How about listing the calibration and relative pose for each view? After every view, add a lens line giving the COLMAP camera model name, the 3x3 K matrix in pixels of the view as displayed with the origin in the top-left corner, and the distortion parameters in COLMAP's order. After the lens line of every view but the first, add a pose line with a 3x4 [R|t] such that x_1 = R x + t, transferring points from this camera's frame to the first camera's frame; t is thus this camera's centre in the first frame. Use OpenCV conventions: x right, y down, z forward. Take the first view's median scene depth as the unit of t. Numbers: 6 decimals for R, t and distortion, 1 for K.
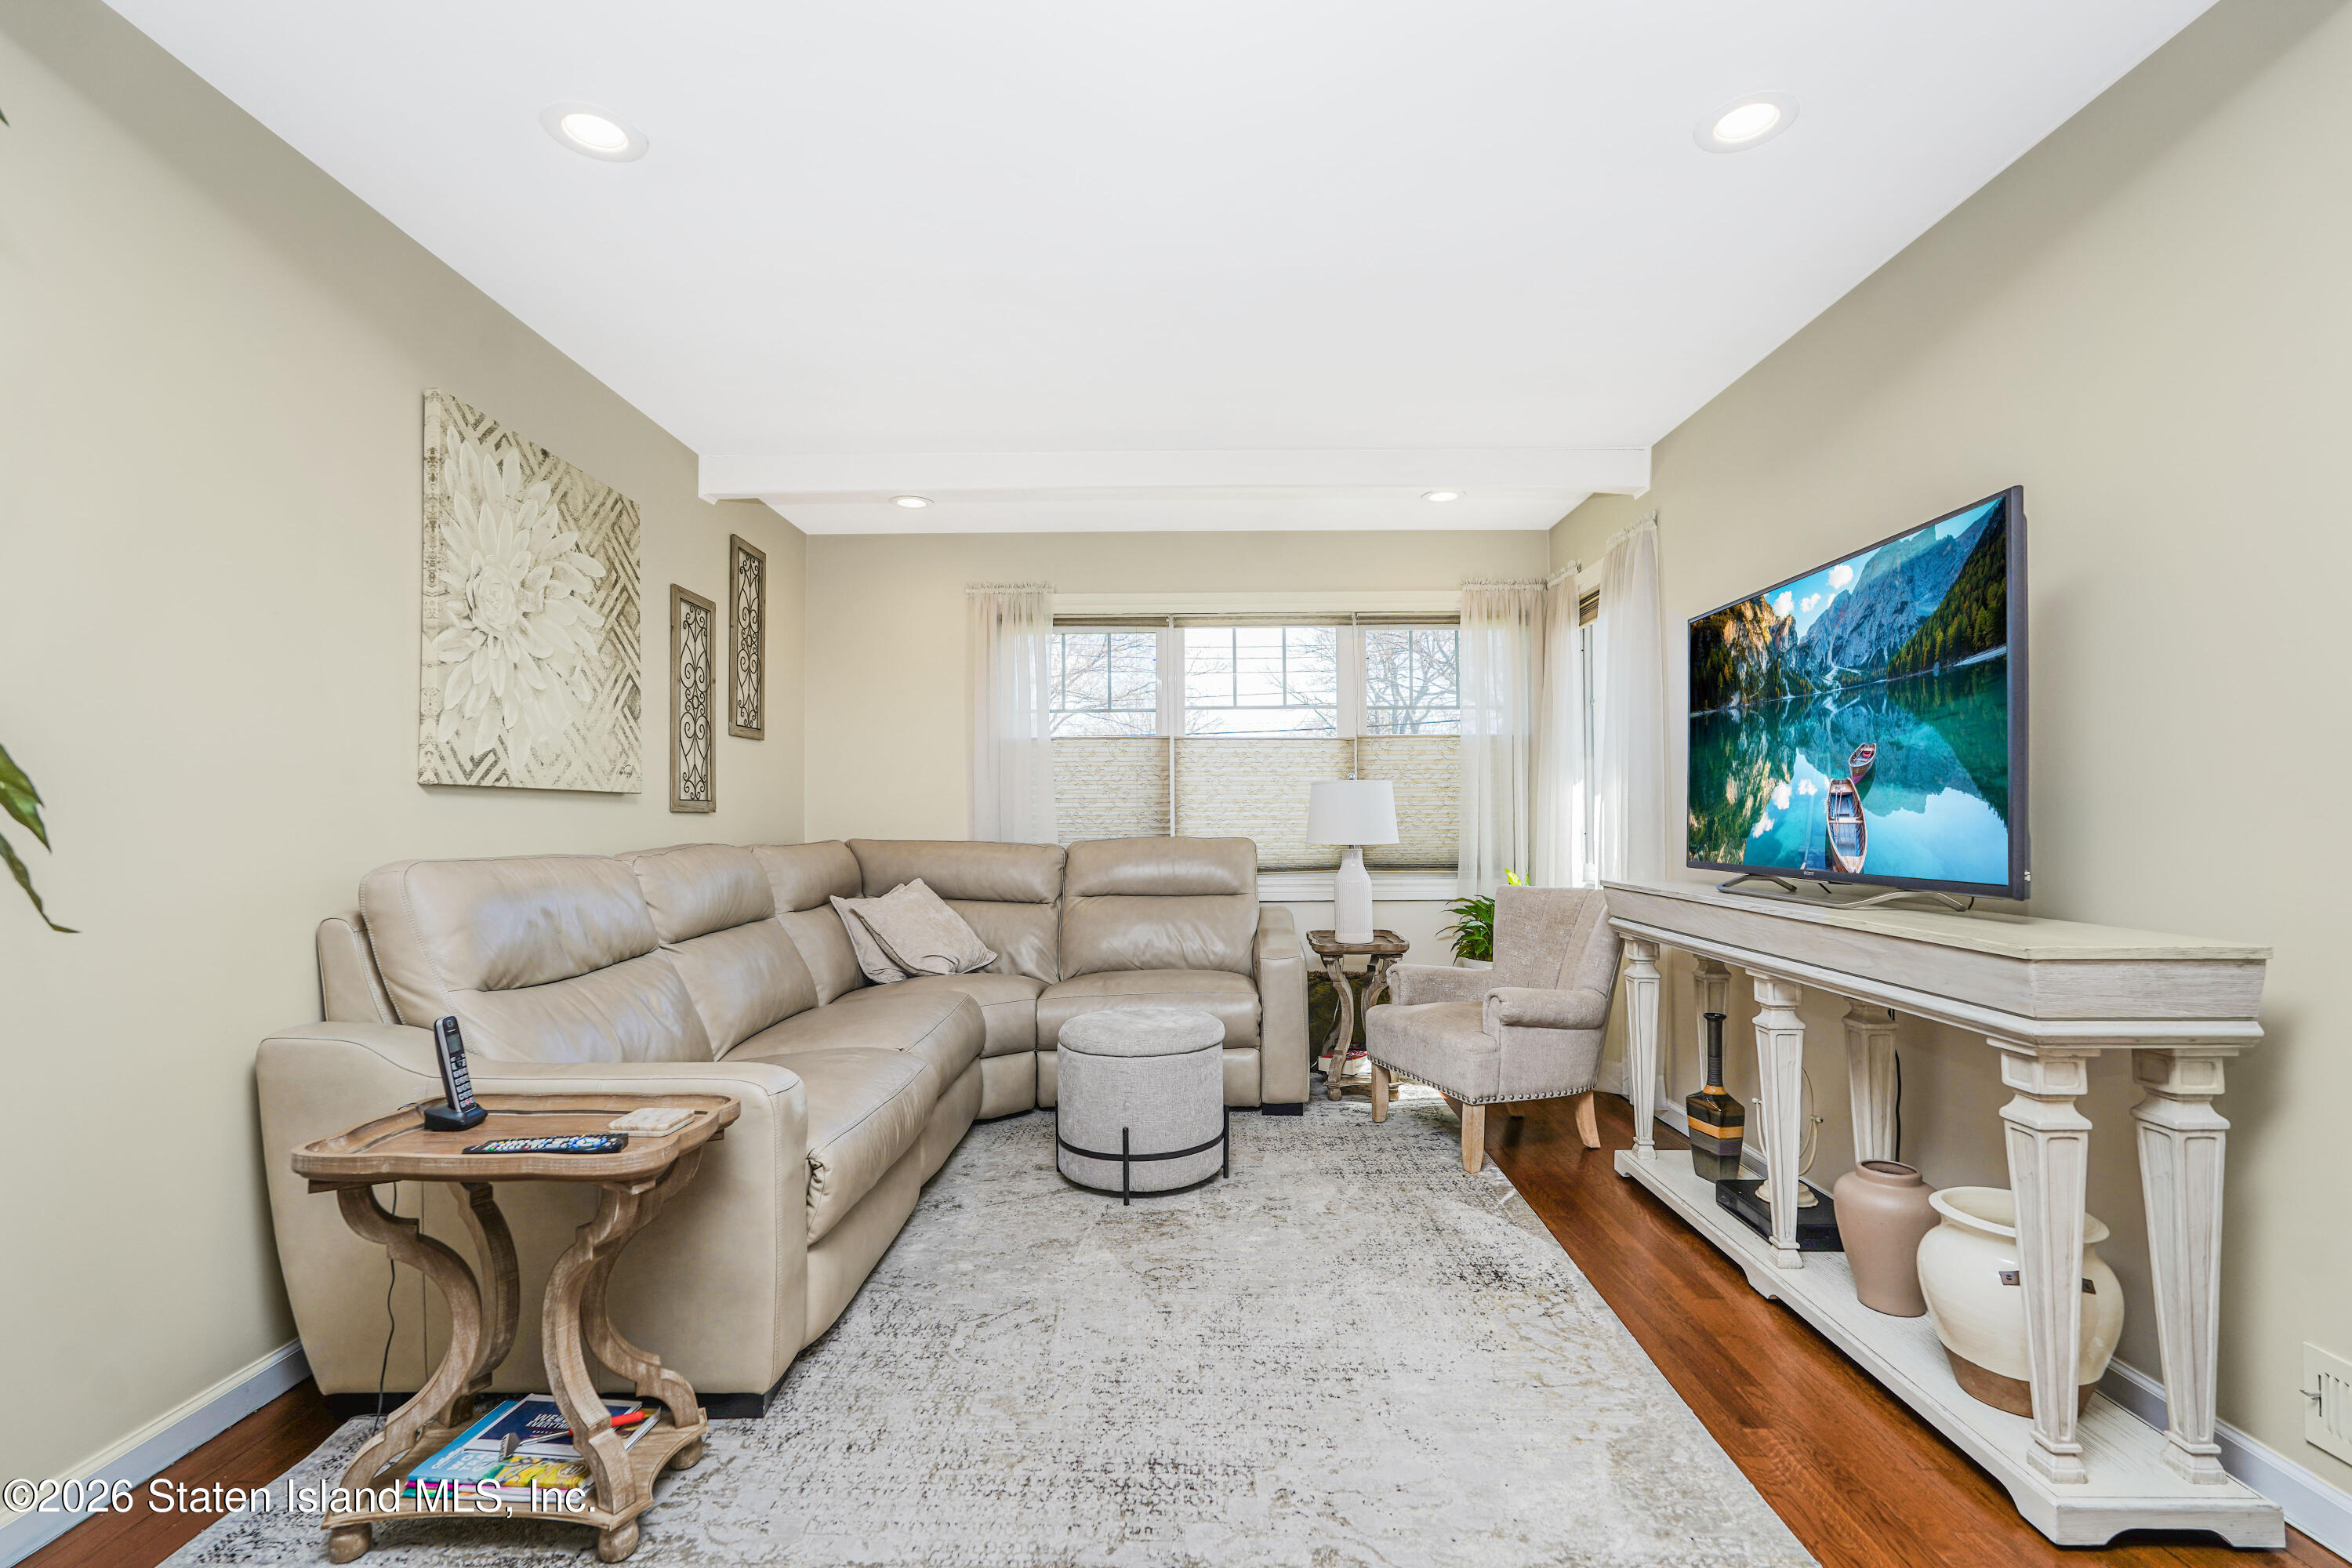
lens RADIAL K [[1047.4, 0, 1184.0], [0, 1047.4, 788.1], [0, 0, 1]] dist [-0.003665, -0.000394]
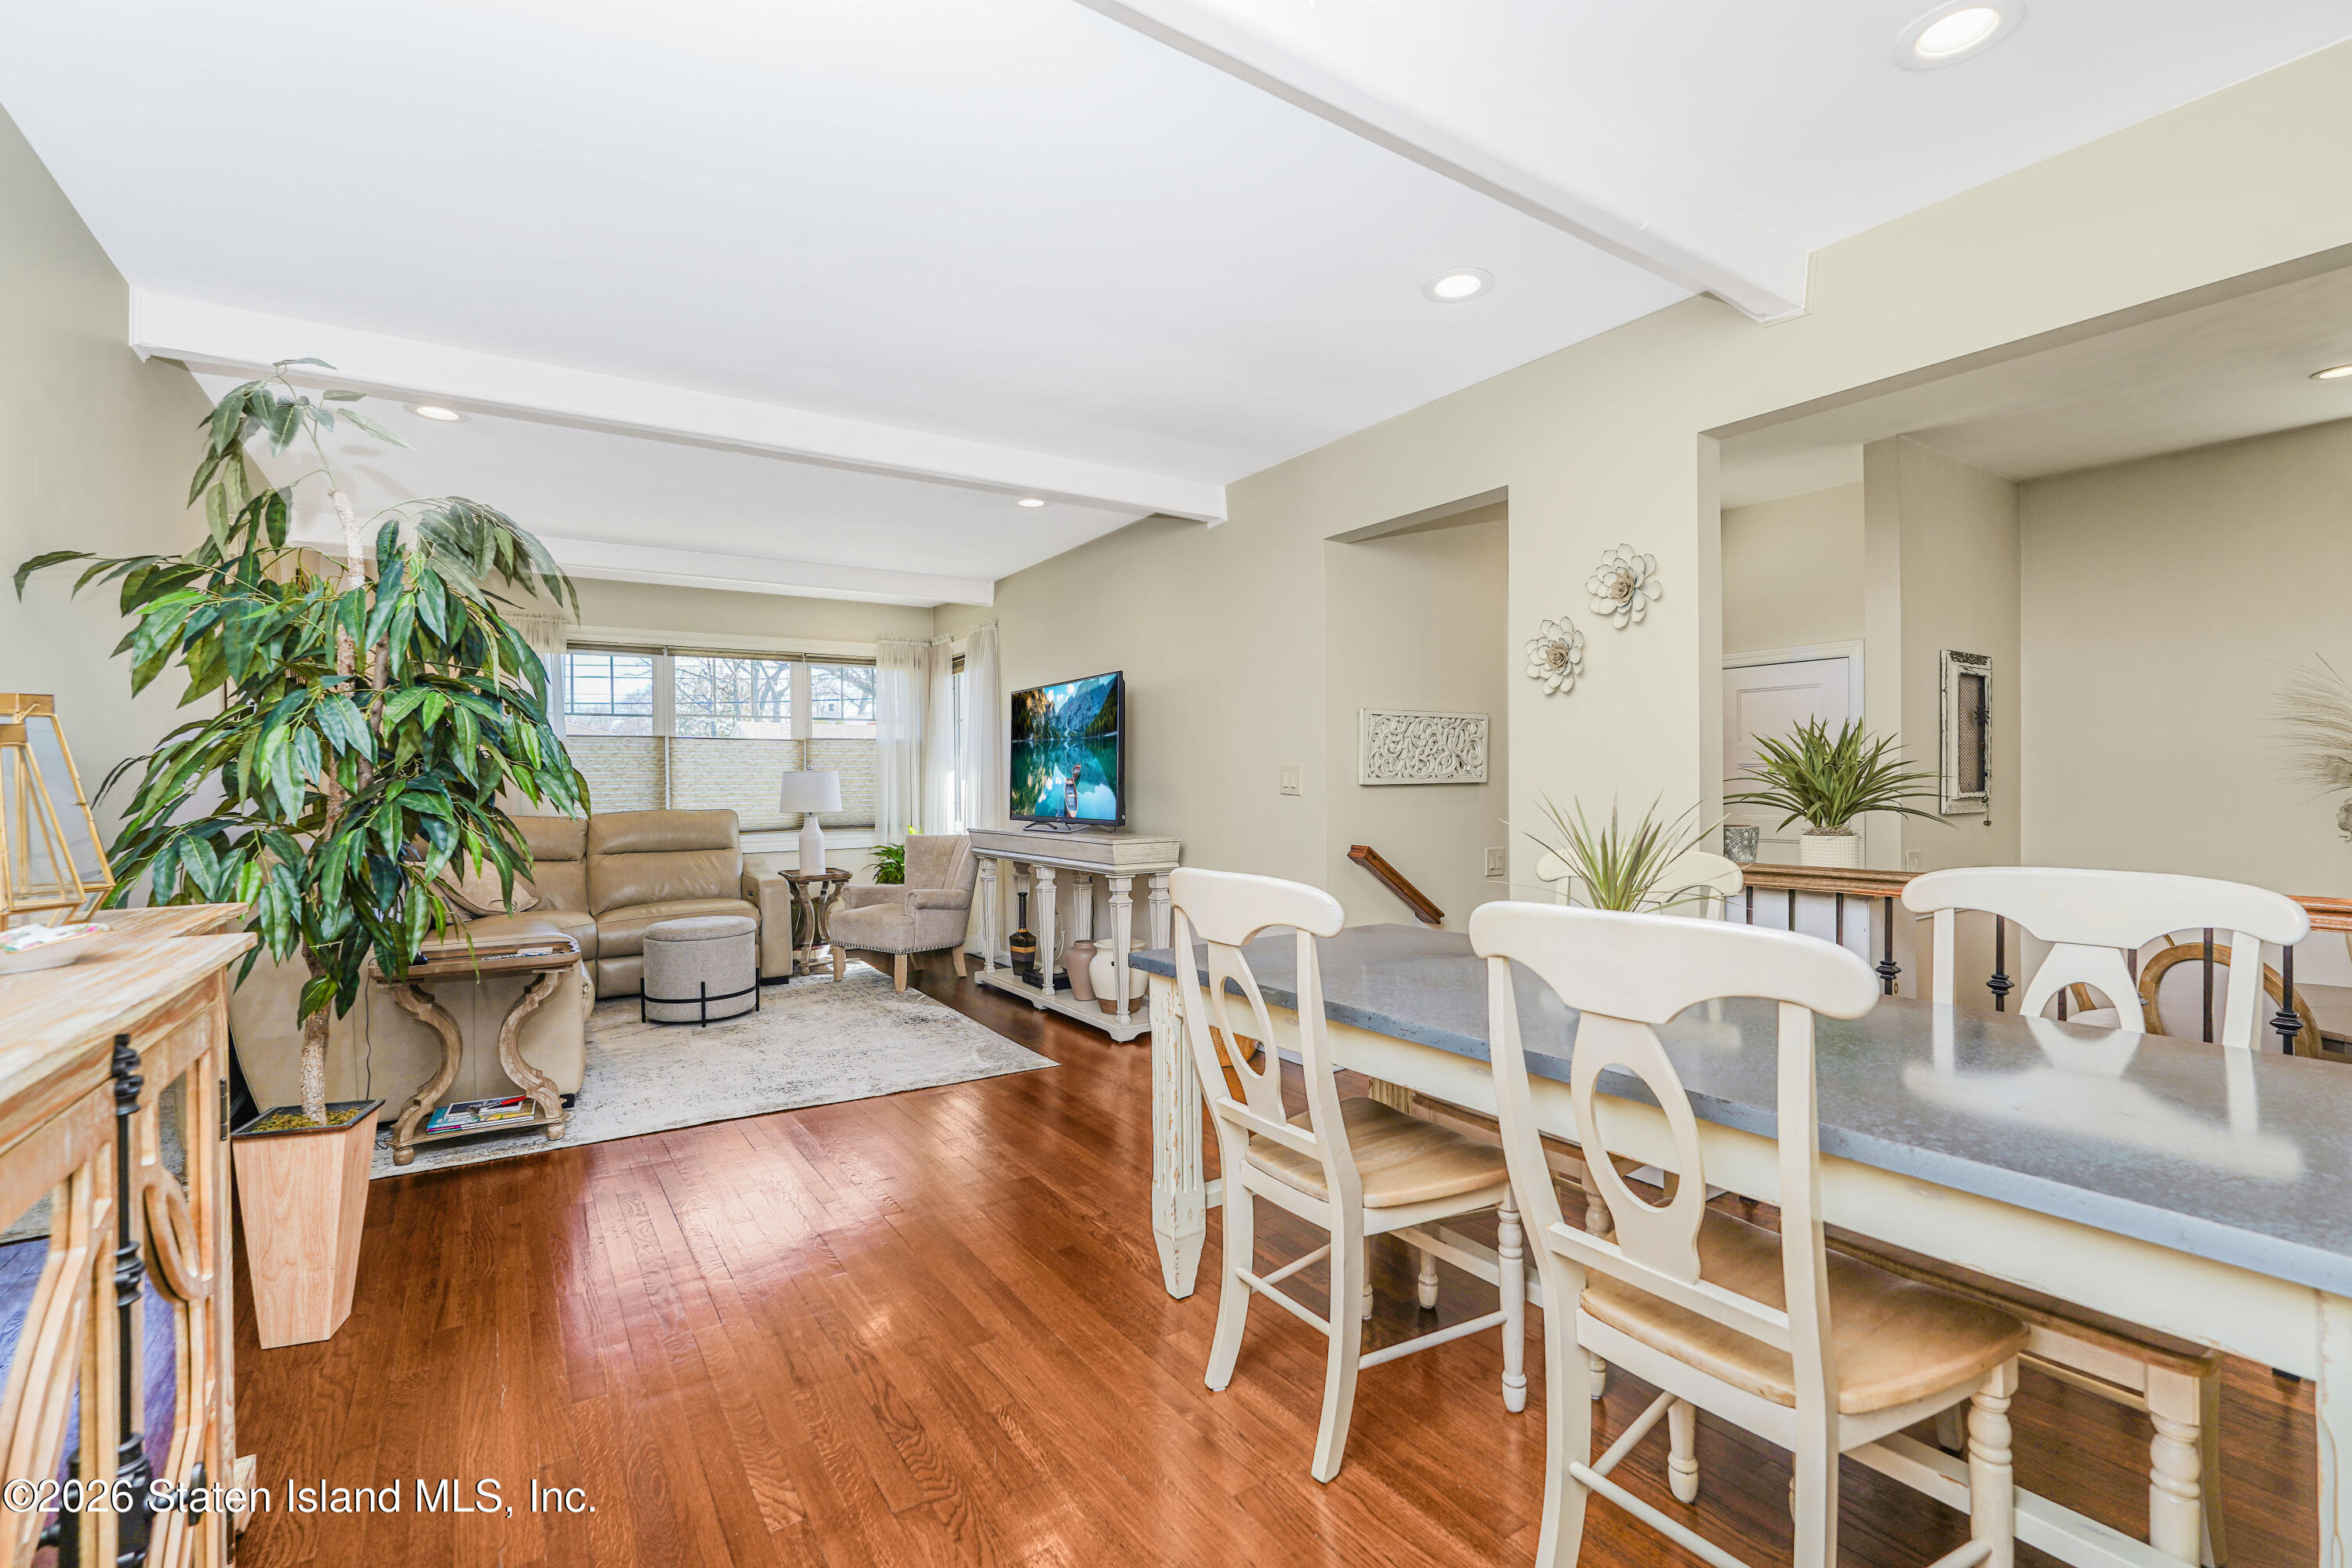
lens RADIAL K [[1047.4, 0, 1184.0], [0, 1047.4, 788.1], [0, 0, 1]] dist [-0.003665, -0.000394]
pose [[0.825392, -0.008710, 0.564493, -0.373599], [-0.008283, 0.999587, 0.027535, -0.041413], [-0.564499, -0.027403, 0.824979, -0.836719]]
